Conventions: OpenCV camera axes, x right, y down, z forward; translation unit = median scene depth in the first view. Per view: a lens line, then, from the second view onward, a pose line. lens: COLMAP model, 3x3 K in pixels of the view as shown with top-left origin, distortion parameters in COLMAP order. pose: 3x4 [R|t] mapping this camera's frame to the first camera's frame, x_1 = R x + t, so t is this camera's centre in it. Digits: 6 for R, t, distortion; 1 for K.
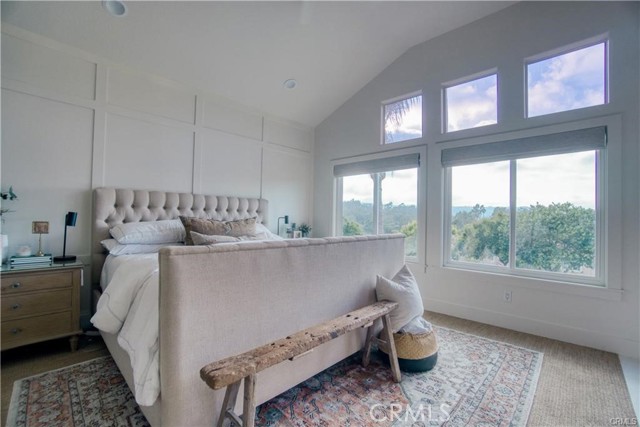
lens RADIAL K [[284.6, 0, 307.3], [0, 284.6, 207.8], [0, 0, 1]] dist [-0.019091, 0.004260]
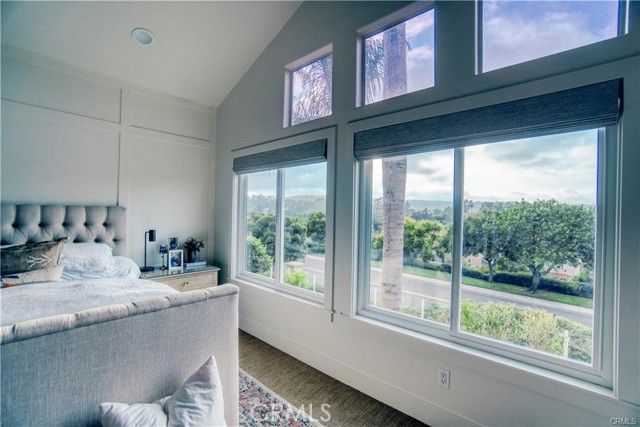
lens RADIAL K [[284.6, 0, 302.6], [0, 284.6, 208.2], [0, 0, 1]] dist [-0.019091, 0.004260]
pose [[0.999776, 0.000867, 0.021140, 0.241442], [-0.001232, 0.999851, 0.017239, -0.032488], [-0.021122, -0.017261, 0.999628, 0.252940]]
